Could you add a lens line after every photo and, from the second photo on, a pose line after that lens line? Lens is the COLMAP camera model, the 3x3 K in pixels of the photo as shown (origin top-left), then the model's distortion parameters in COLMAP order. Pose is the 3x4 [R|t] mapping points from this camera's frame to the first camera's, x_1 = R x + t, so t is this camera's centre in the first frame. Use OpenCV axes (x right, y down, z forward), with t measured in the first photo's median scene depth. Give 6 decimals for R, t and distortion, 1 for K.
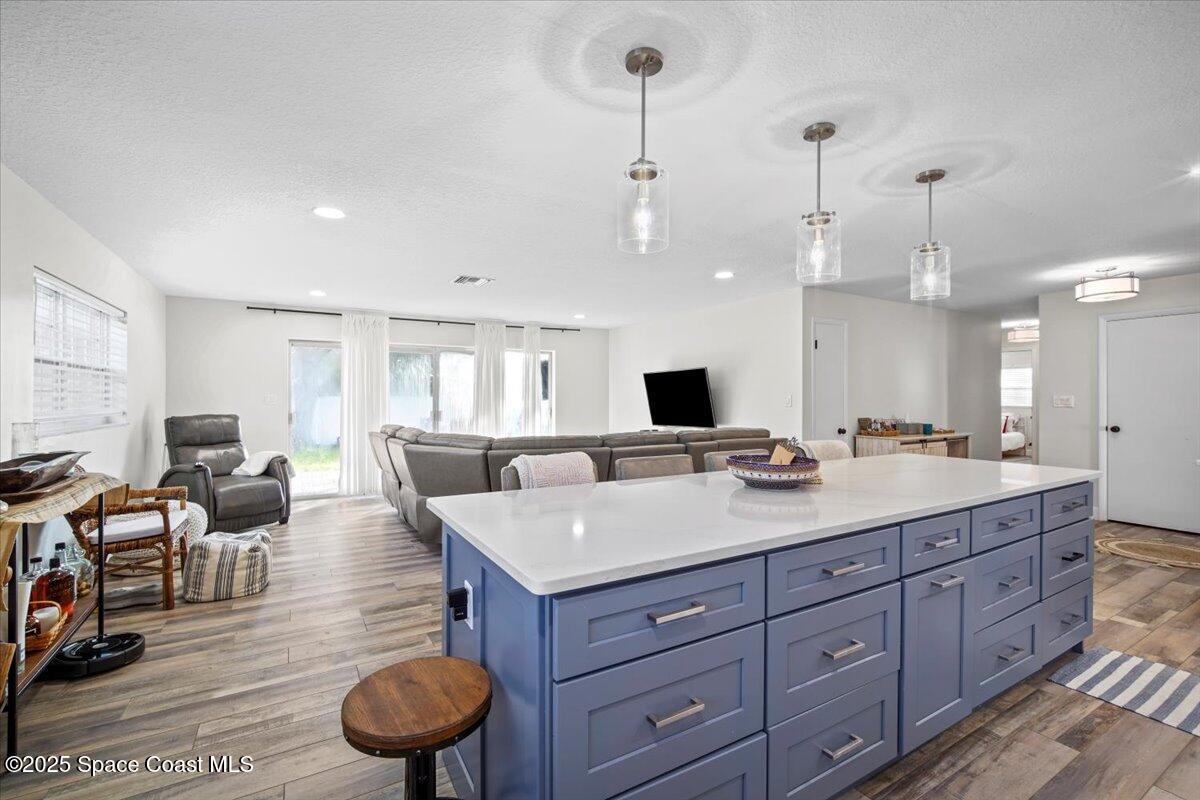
lens RADIAL K [[525.5, 0, 596.6], [0, 525.5, 396.9], [0, 0, 1]] dist [-0.009492, 0.002420]
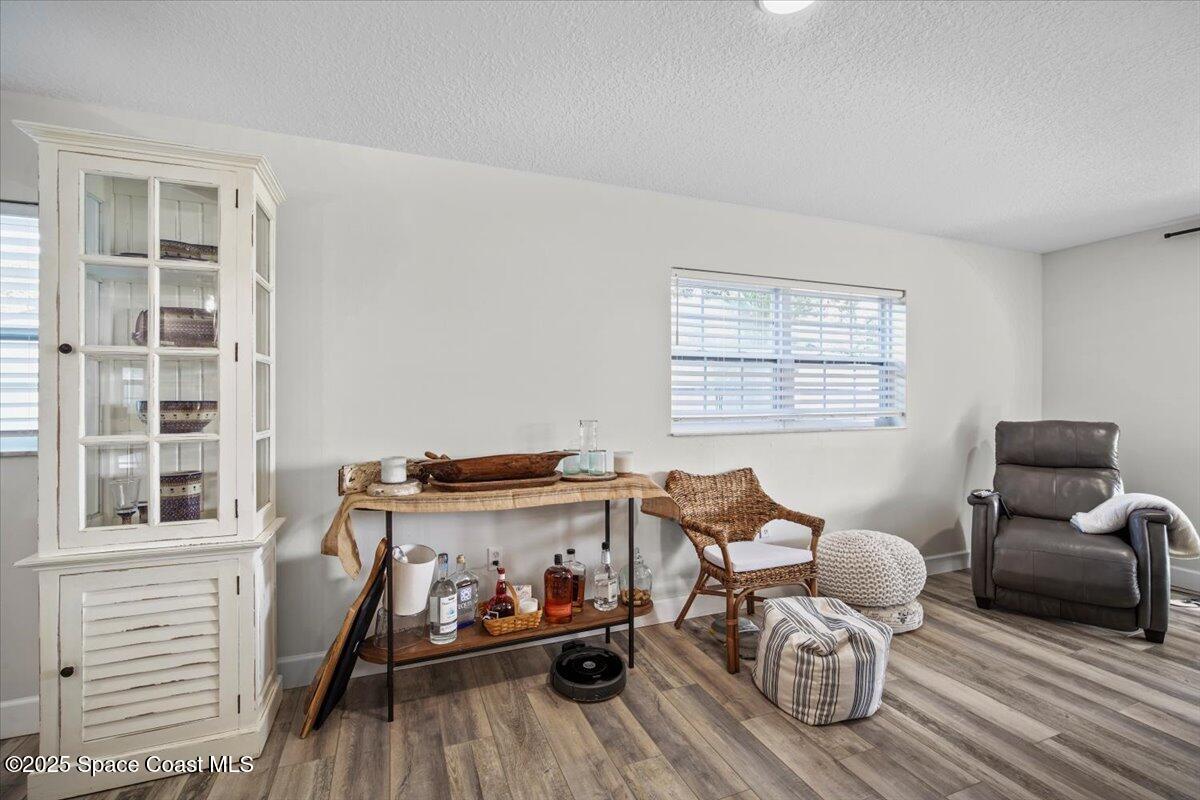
lens RADIAL K [[525.5, 0, 599.0], [0, 525.5, 400.1], [0, 0, 1]] dist [-0.009492, 0.002420]
pose [[-0.148151, 0.006378, -0.988944, -0.018337], [0.005859, 0.999967, 0.005571, 0.001145], [0.988947, -0.004969, -0.148183, 0.536729]]
